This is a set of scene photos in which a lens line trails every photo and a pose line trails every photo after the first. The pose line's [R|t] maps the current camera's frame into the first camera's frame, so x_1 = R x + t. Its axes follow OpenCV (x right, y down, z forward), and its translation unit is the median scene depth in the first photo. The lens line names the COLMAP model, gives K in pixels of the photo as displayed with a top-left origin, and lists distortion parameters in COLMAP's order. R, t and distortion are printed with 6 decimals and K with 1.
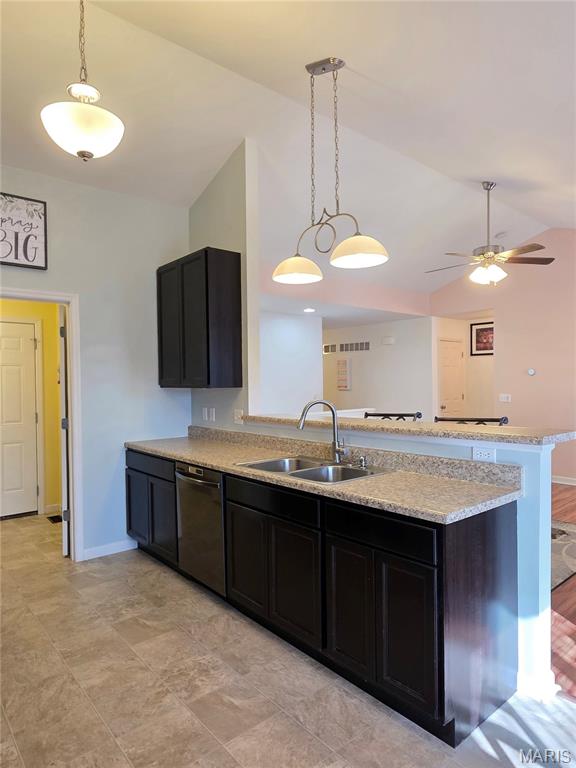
lens RADIAL K [[479.2, 0, 288.0], [0, 479.2, 384.0], [0, 0, 1]] dist [0.000821, -0.003123]
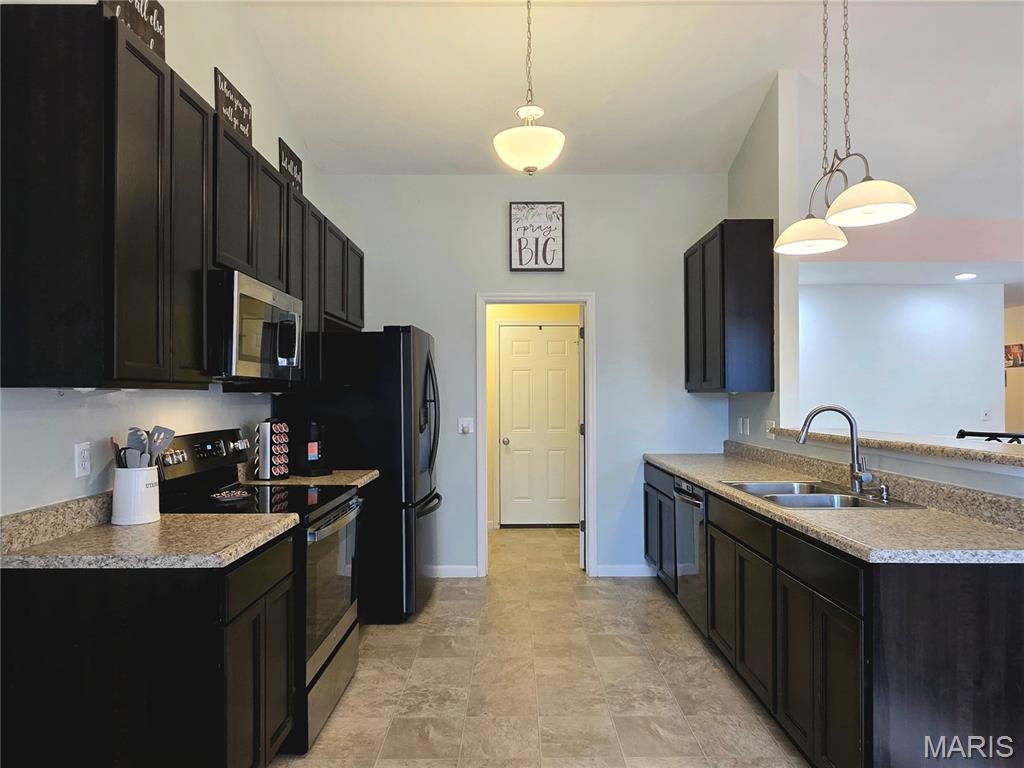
lens RADIAL K [[639.0, 0, 512.0], [0, 639.0, 384.0], [0, 0, 1]] dist [0.000821, -0.003123]
pose [[0.765996, -0.003540, -0.642835, 0.283796], [-0.008104, 0.999852, -0.015162, 0.015985], [0.642794, 0.016824, 0.765855, -0.074243]]
